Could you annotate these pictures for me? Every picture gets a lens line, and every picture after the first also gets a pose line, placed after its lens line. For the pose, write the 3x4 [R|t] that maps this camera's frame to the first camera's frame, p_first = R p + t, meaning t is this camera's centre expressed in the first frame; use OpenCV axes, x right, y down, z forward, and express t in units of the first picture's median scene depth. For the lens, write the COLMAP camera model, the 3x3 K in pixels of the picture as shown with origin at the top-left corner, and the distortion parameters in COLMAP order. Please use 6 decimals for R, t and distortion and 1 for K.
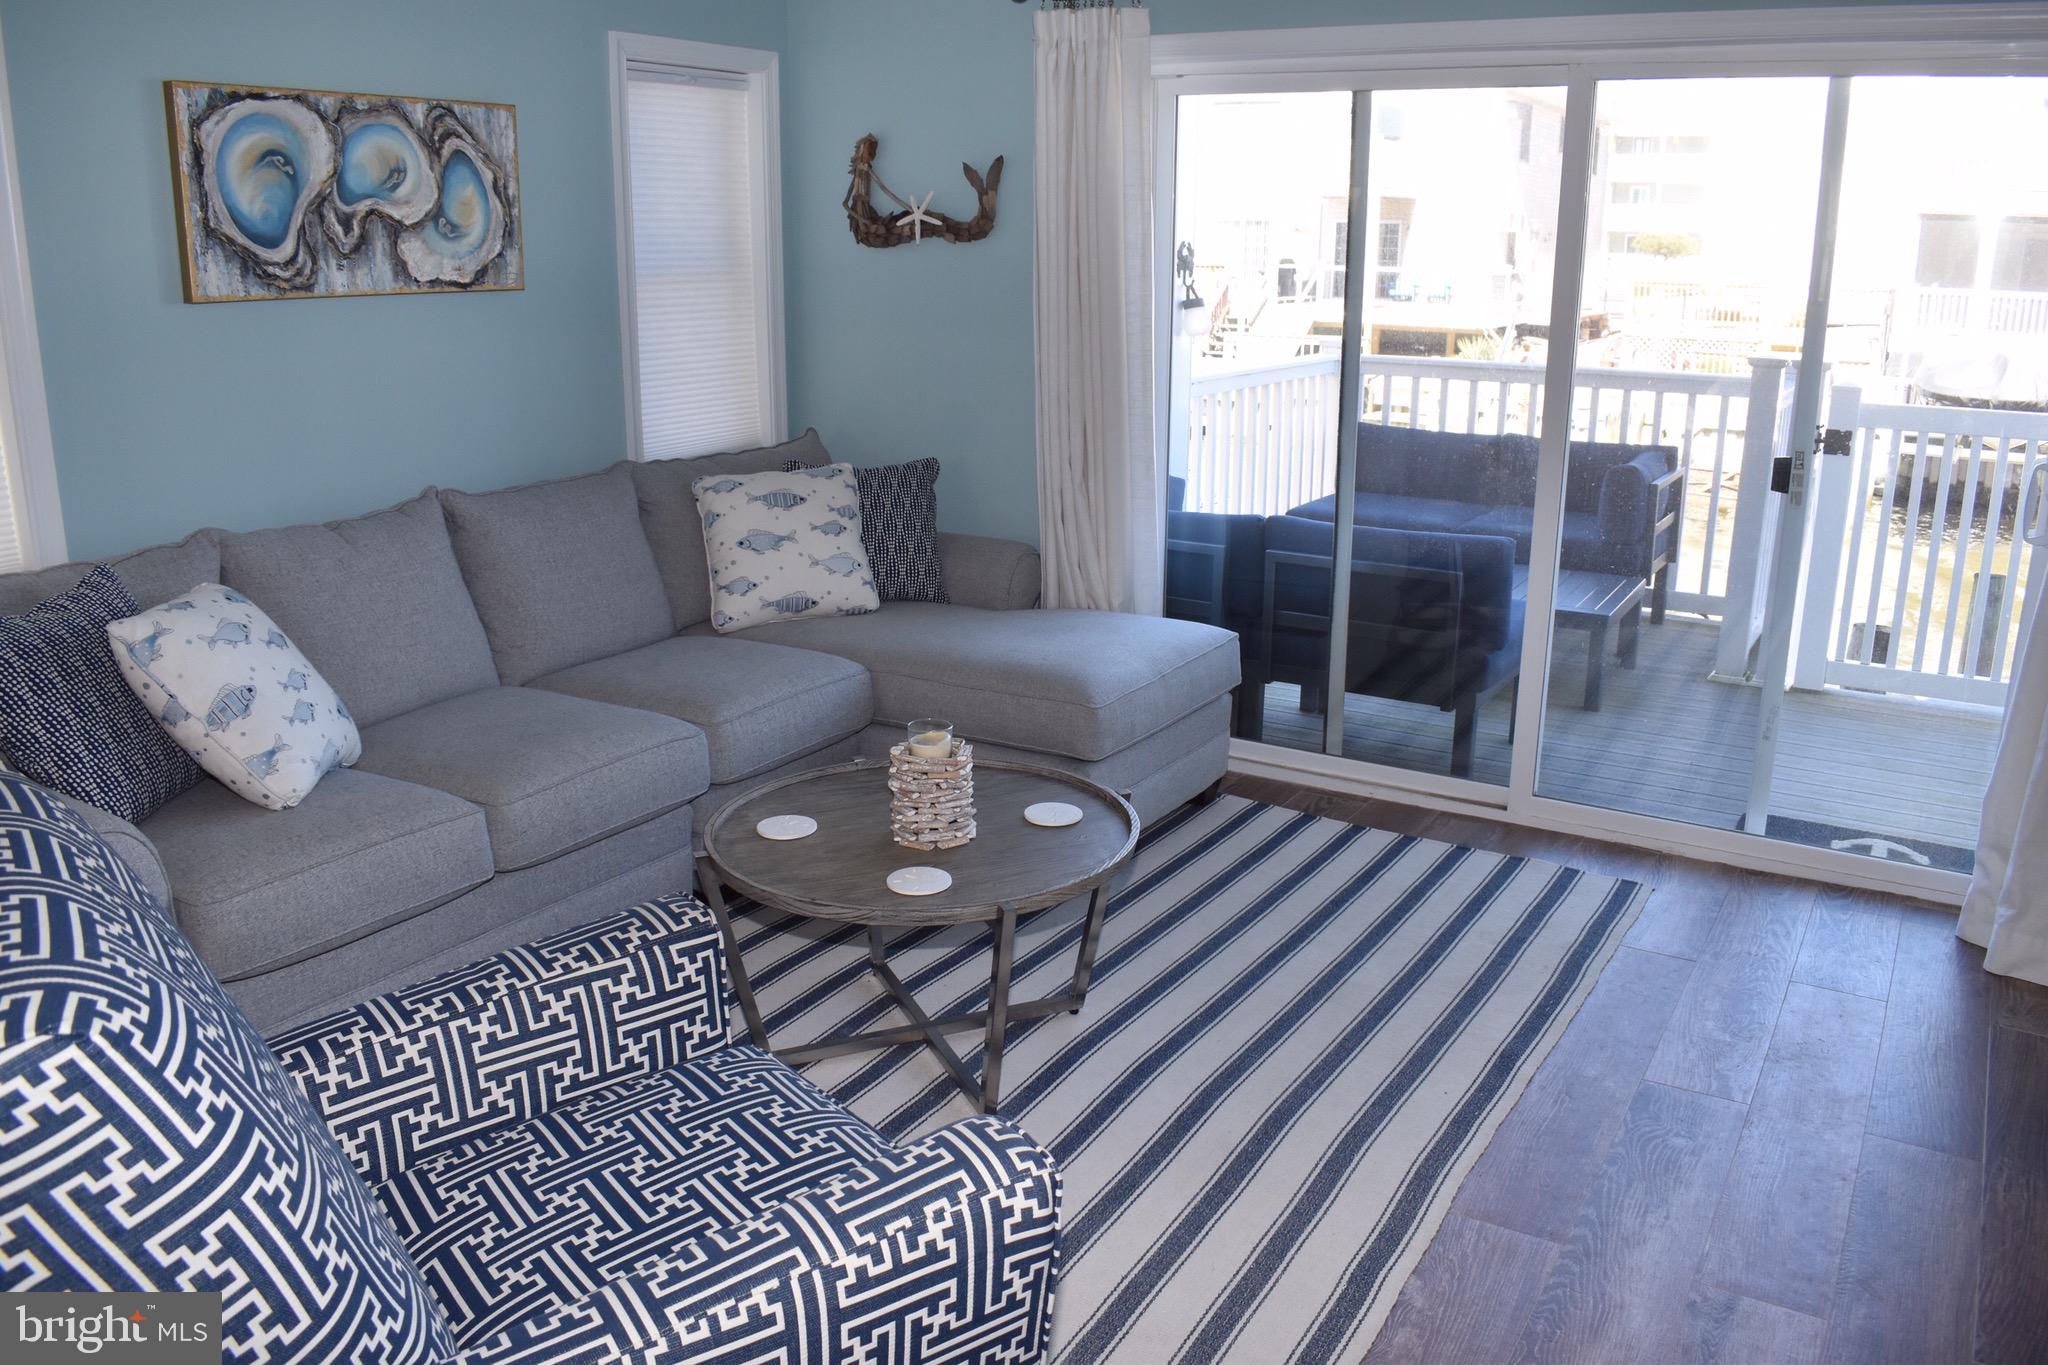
lens RADIAL K [[1601.2, 0, 1024.0], [0, 1601.2, 682.5], [0, 0, 1]] dist [-0.074140, 0.002612]
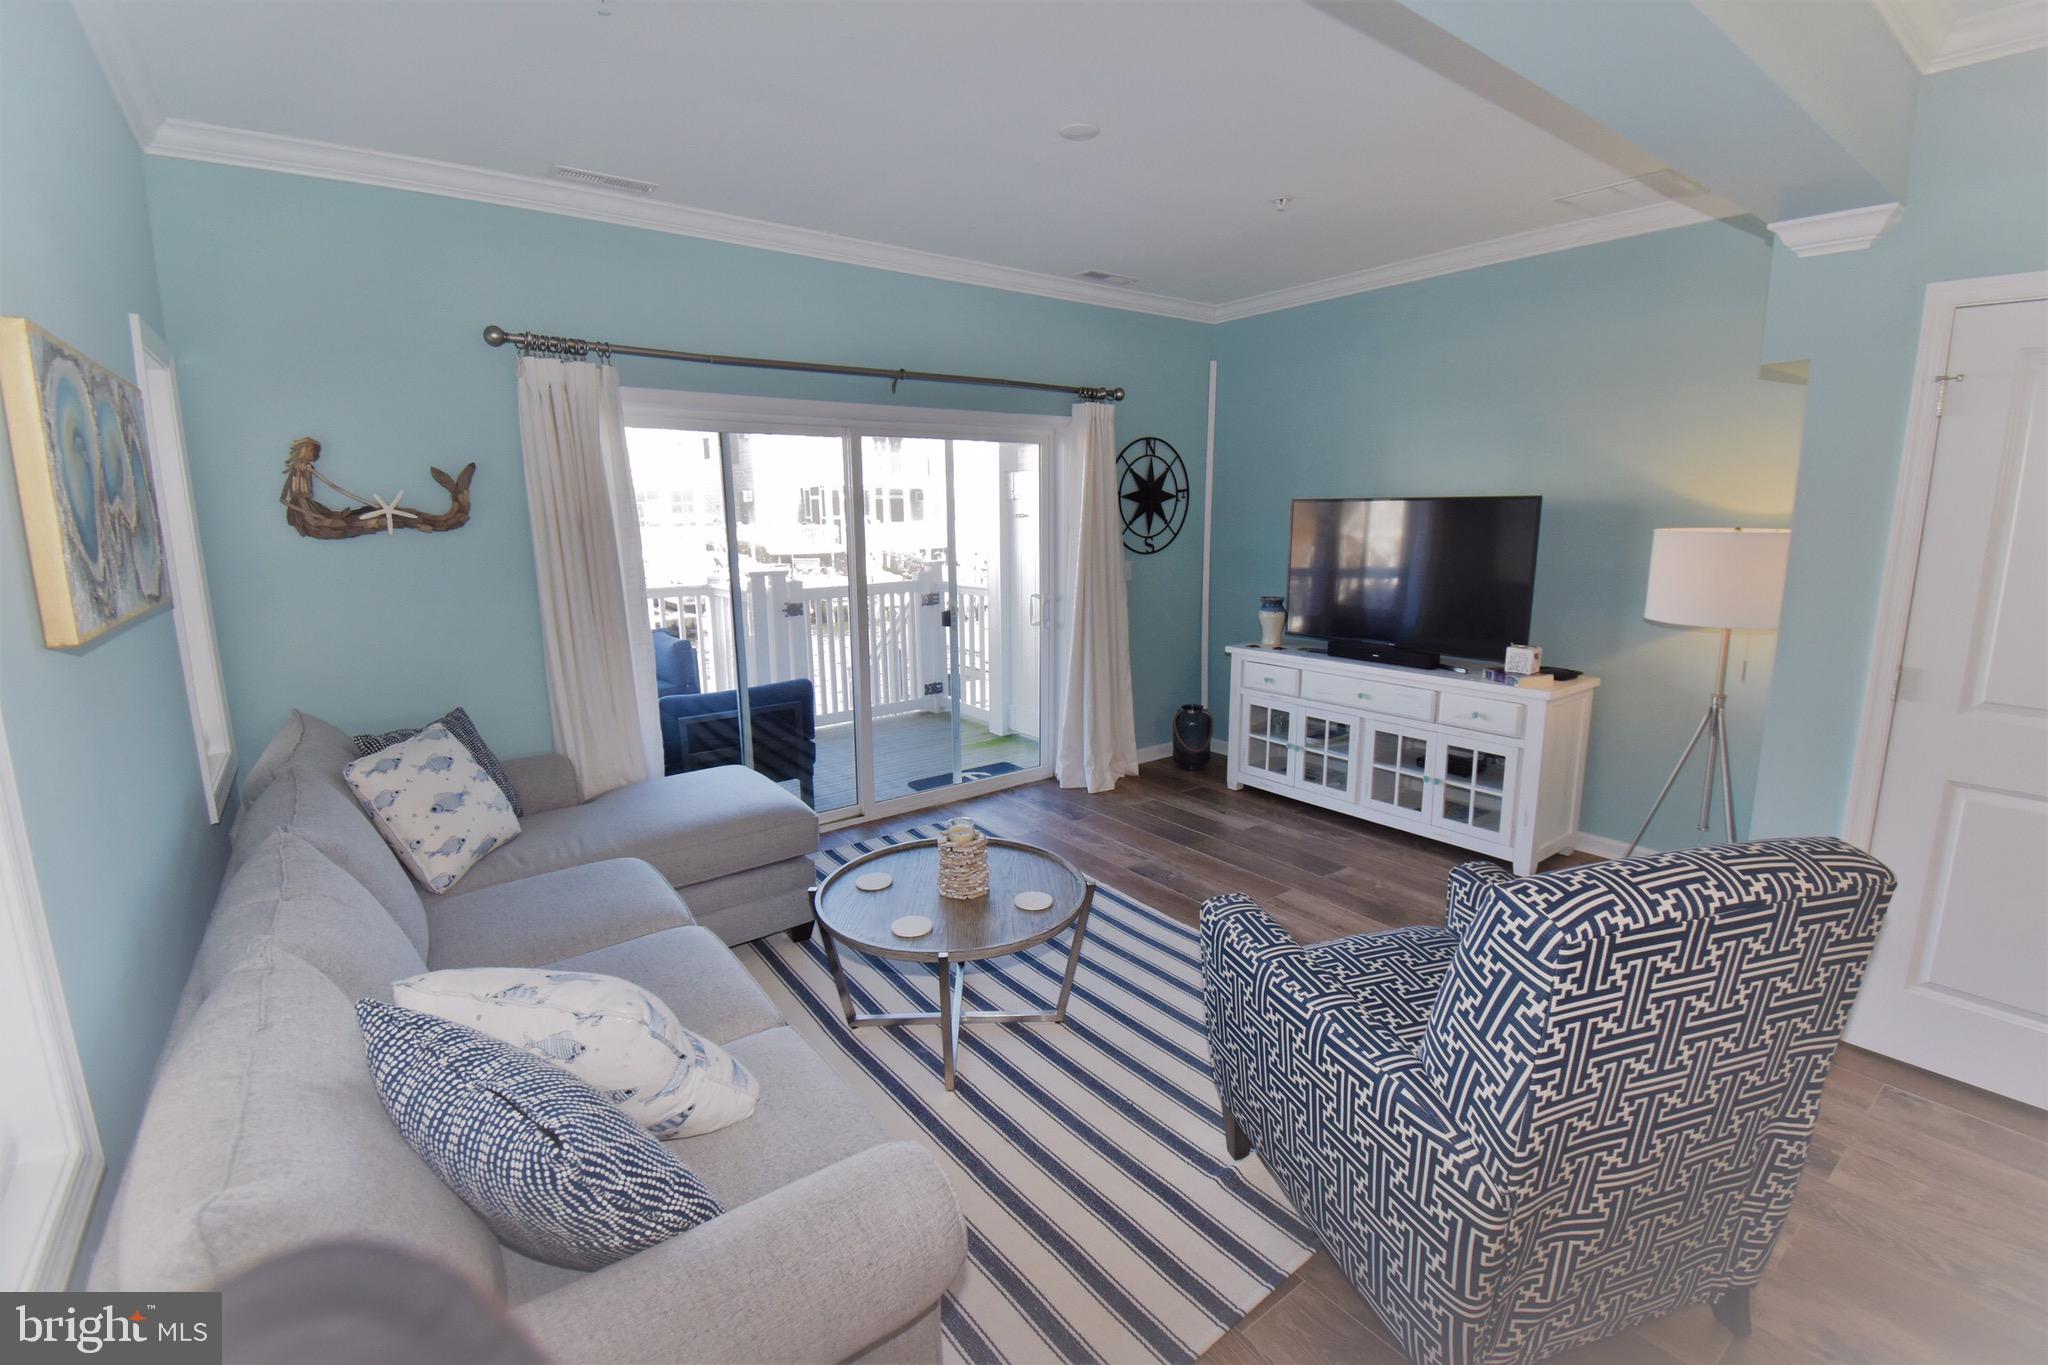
lens RADIAL K [[920.5, 0, 1032.1], [0, 920.5, 674.2], [0, 0, 1]] dist [-0.001520, -0.000246]
pose [[0.366520, -0.182457, 0.912344, -0.539723], [0.259410, 0.961738, 0.088122, -0.115358], [-0.893515, 0.204373, 0.399828, 0.333146]]
